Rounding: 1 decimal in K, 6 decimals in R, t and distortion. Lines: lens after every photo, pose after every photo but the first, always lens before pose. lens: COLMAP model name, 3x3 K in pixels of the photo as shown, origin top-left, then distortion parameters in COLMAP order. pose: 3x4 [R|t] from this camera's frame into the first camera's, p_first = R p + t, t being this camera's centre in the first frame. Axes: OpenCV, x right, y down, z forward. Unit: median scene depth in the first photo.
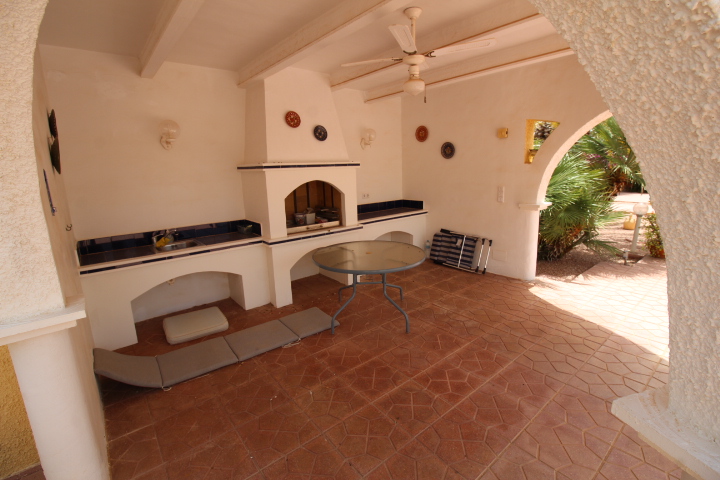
lens RADIAL K [[332.1, 0, 358.7], [0, 332.1, 233.8], [0, 0, 1]] dist [-0.002906, -0.010456]
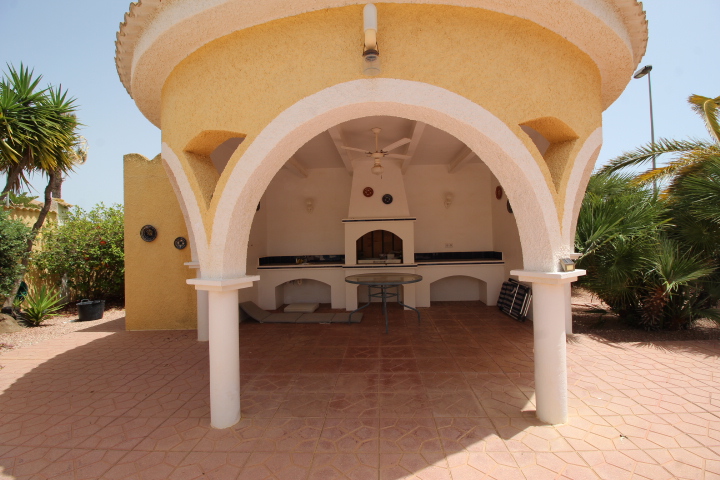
lens RADIAL K [[332.1, 0, 364.3], [0, 332.1, 236.3], [0, 0, 1]] dist [-0.002906, -0.010456]
pose [[0.742653, 0.011063, -0.669585, 0.819187], [-0.134339, 0.982000, -0.132774, 0.075951], [0.656064, 0.188556, 0.730771, -0.134450]]
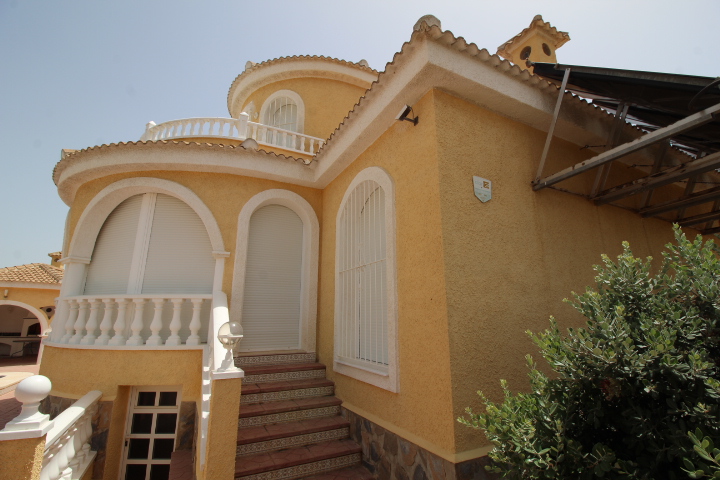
lens RADIAL K [[332.1, 0, 364.5], [0, 332.1, 236.3], [0, 0, 1]] dist [-0.002906, -0.010456]
pose [[0.981562, -0.012568, -0.190731, 4.302333], [-0.070319, 0.904117, -0.421460, 0.264342], [0.177740, 0.427101, 0.886563, -2.136482]]
